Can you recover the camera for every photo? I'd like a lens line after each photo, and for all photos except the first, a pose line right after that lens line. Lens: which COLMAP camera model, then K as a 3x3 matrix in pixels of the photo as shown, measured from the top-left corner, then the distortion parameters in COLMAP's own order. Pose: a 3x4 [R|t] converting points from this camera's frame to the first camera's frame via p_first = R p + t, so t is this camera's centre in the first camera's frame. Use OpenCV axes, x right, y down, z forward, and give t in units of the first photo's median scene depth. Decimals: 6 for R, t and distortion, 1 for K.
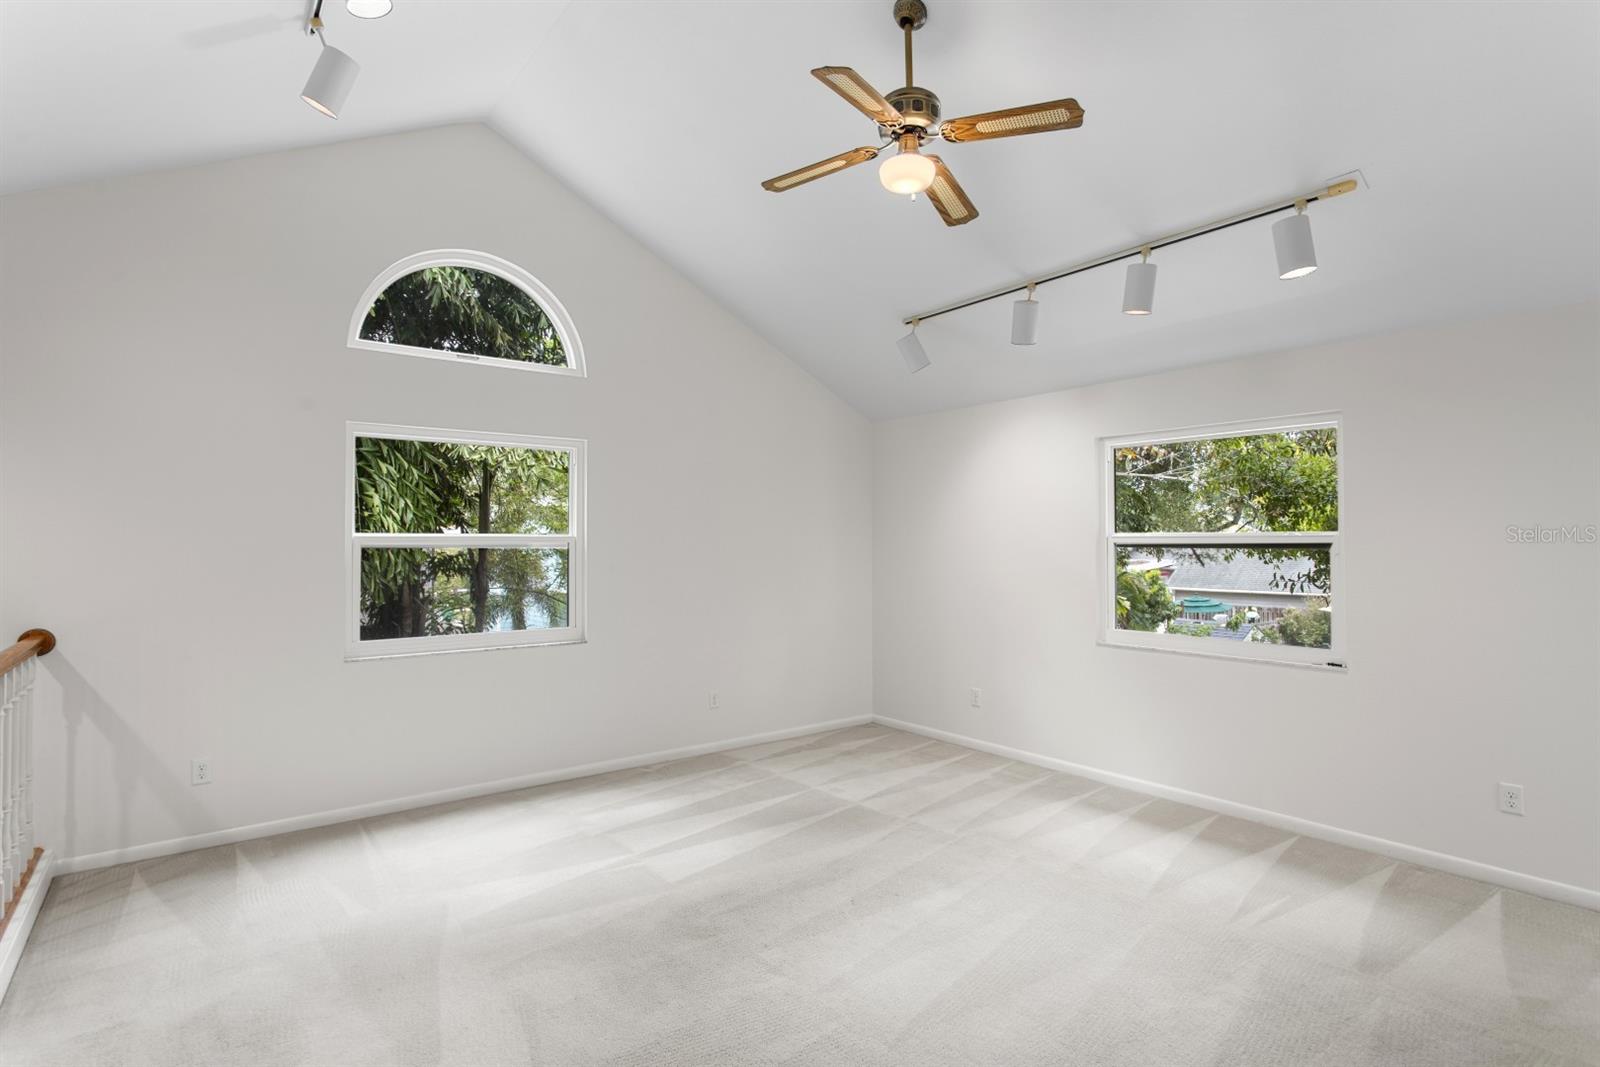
lens RADIAL K [[811.5, 0, 800.0], [0, 811.5, 533.5], [0, 0, 1]] dist [0.001945, 0.000871]
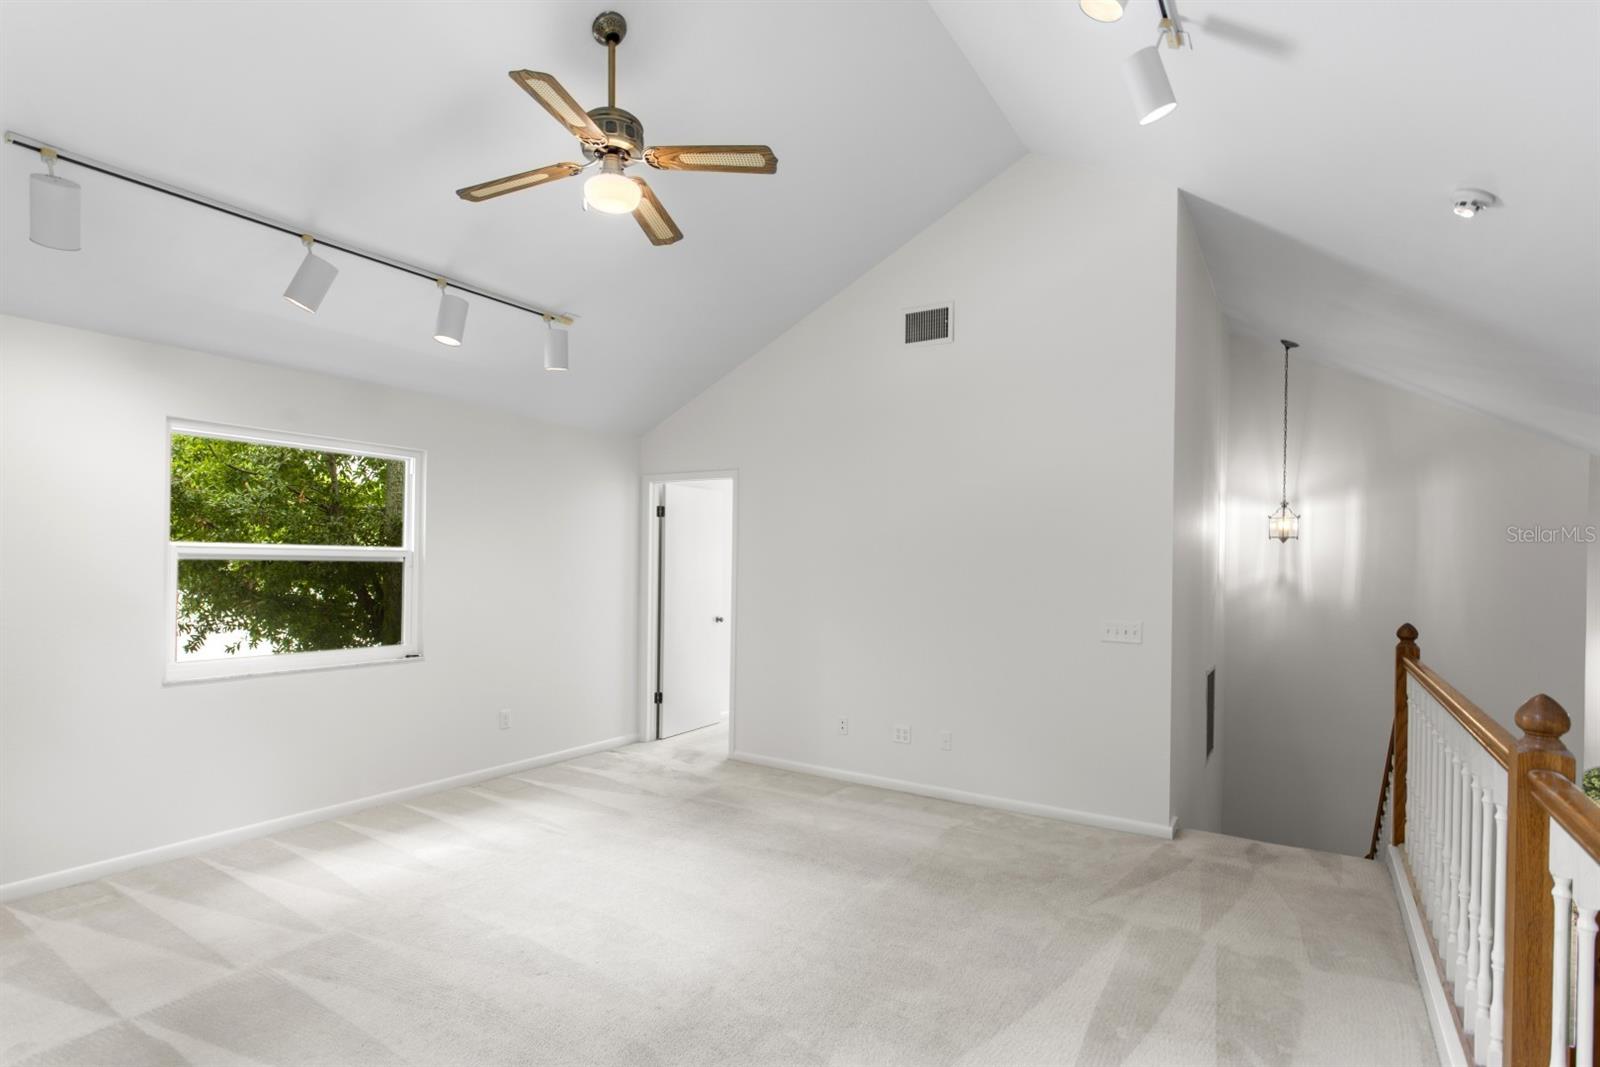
lens RADIAL K [[801.7, 0, 801.8], [0, 801.7, 564.4], [0, 0, 1]] dist [-0.004279, -0.000352]
pose [[-0.346140, -0.006509, 0.938160, -0.652979], [-0.029097, 0.999569, -0.003801, 0.008489], [-0.937732, -0.028613, -0.346180, 0.824735]]
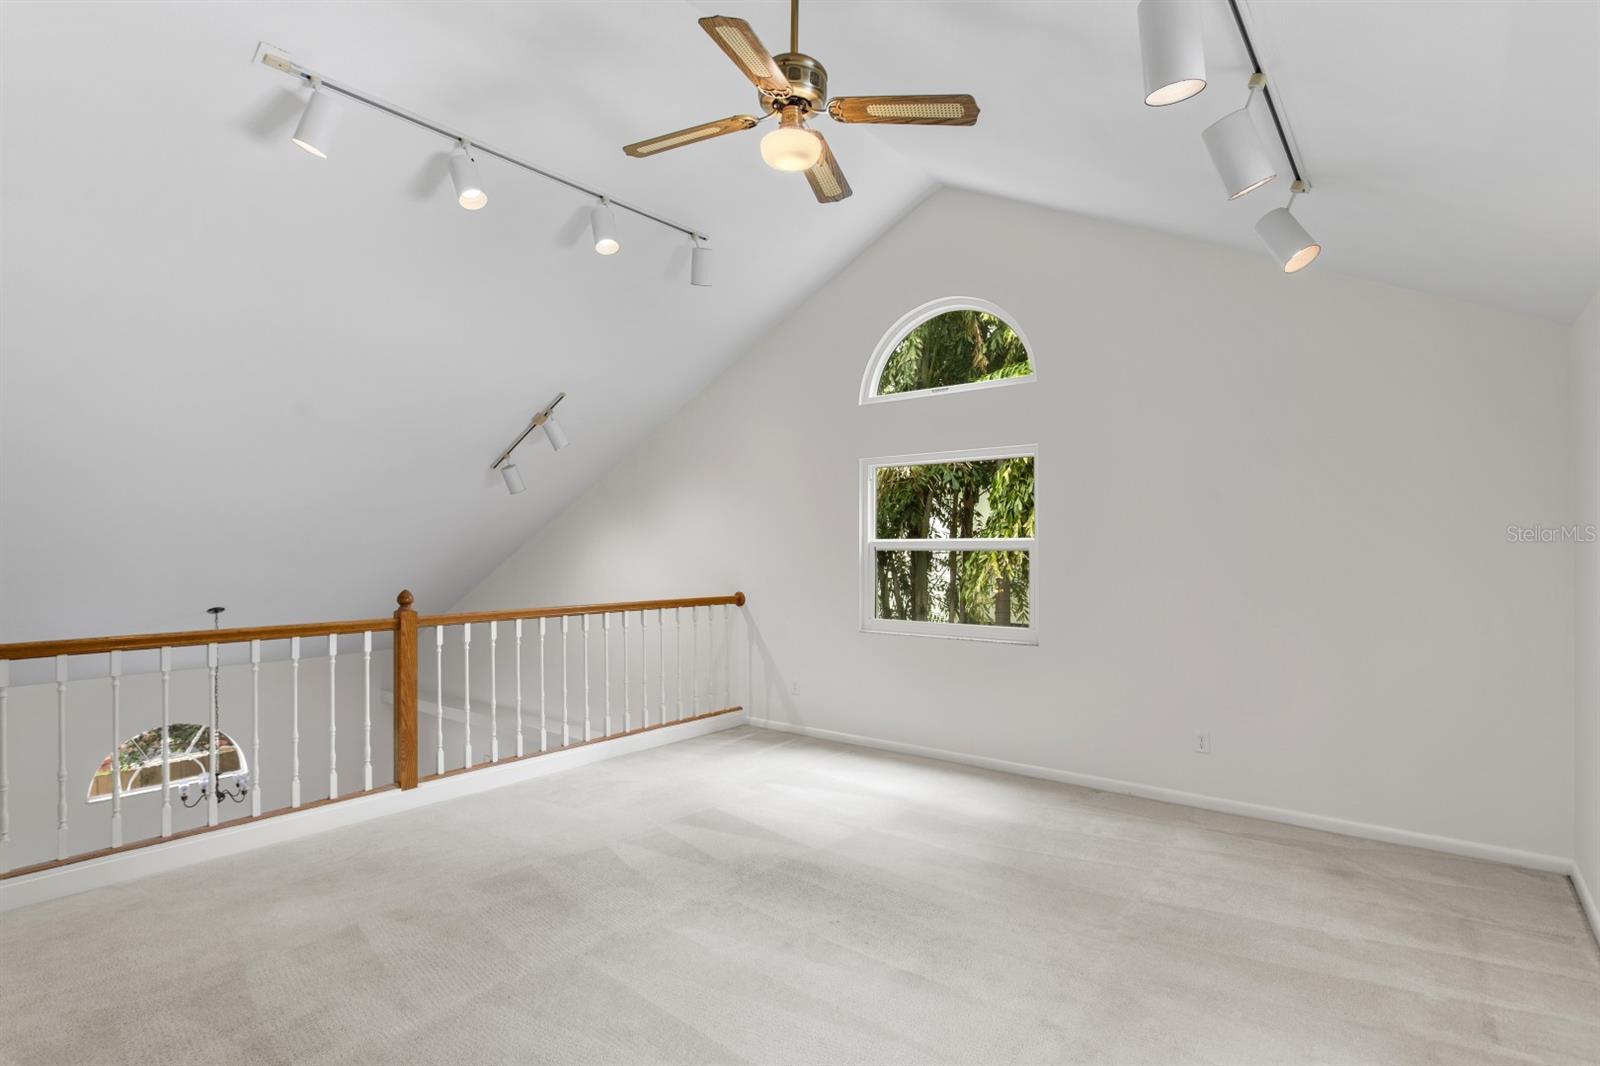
lens RADIAL K [[811.5, 0, 800.0], [0, 811.5, 533.0], [0, 0, 1]] dist [0.001945, 0.000871]
pose [[0.241088, -0.010026, -0.970451, 0.774755], [0.014700, 0.999870, -0.006678, -0.002452], [0.970392, -0.012656, 0.241204, 0.569461]]
